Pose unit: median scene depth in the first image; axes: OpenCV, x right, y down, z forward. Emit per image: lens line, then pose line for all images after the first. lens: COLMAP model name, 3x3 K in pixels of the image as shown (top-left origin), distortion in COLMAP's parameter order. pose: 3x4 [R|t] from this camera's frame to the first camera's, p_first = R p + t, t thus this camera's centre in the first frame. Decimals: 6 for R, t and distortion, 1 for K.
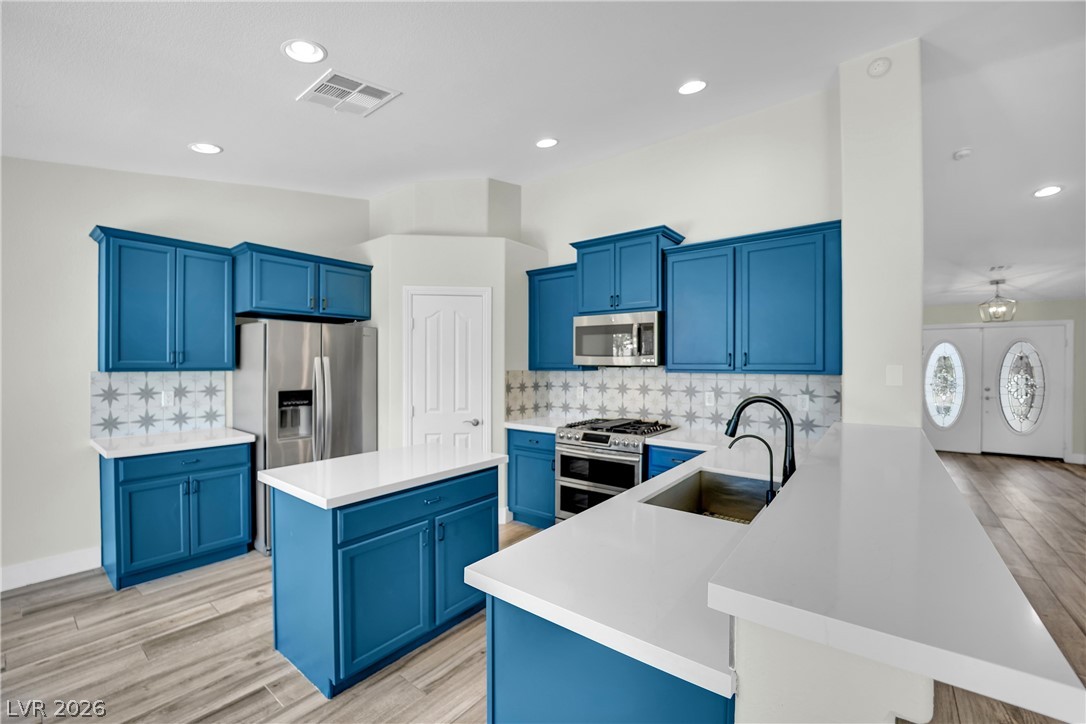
lens RADIAL K [[447.5, 0, 538.7], [0, 447.5, 366.5], [0, 0, 1]] dist [-0.024752, 0.002978]
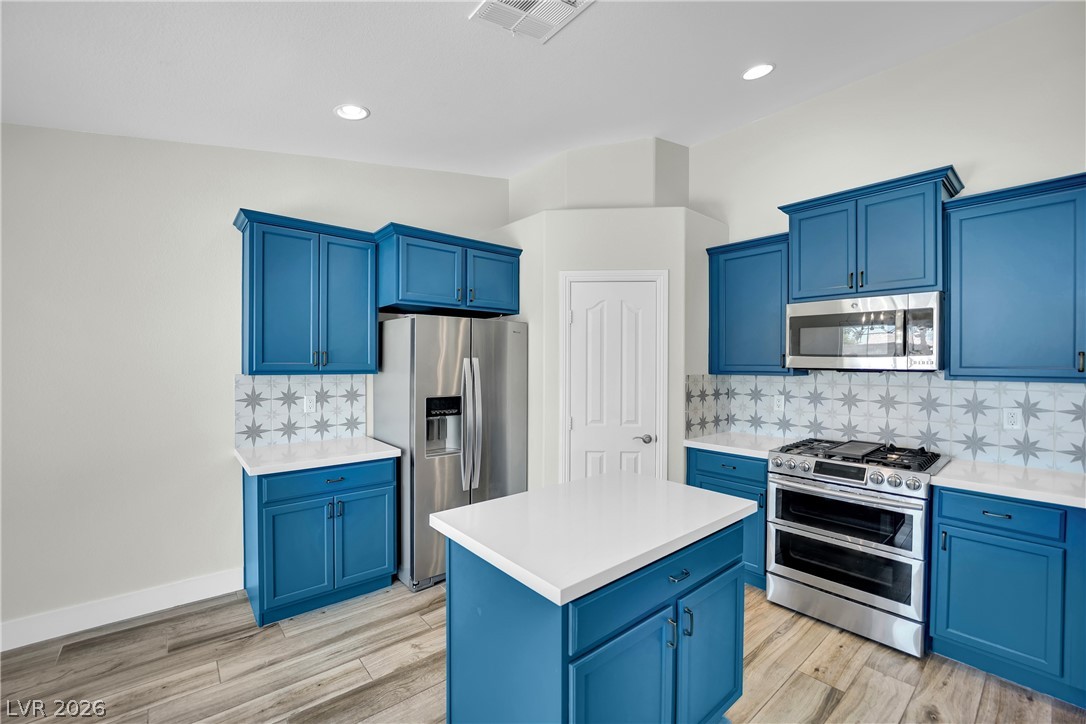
lens RADIAL K [[447.5, 0, 537.3], [0, 447.5, 366.6], [0, 0, 1]] dist [-0.024752, 0.002978]
pose [[0.979160, 0.003131, -0.203068, -0.191536], [-0.002984, 0.999995, 0.001034, -0.005357], [0.203071, -0.000407, 0.979164, 0.194523]]
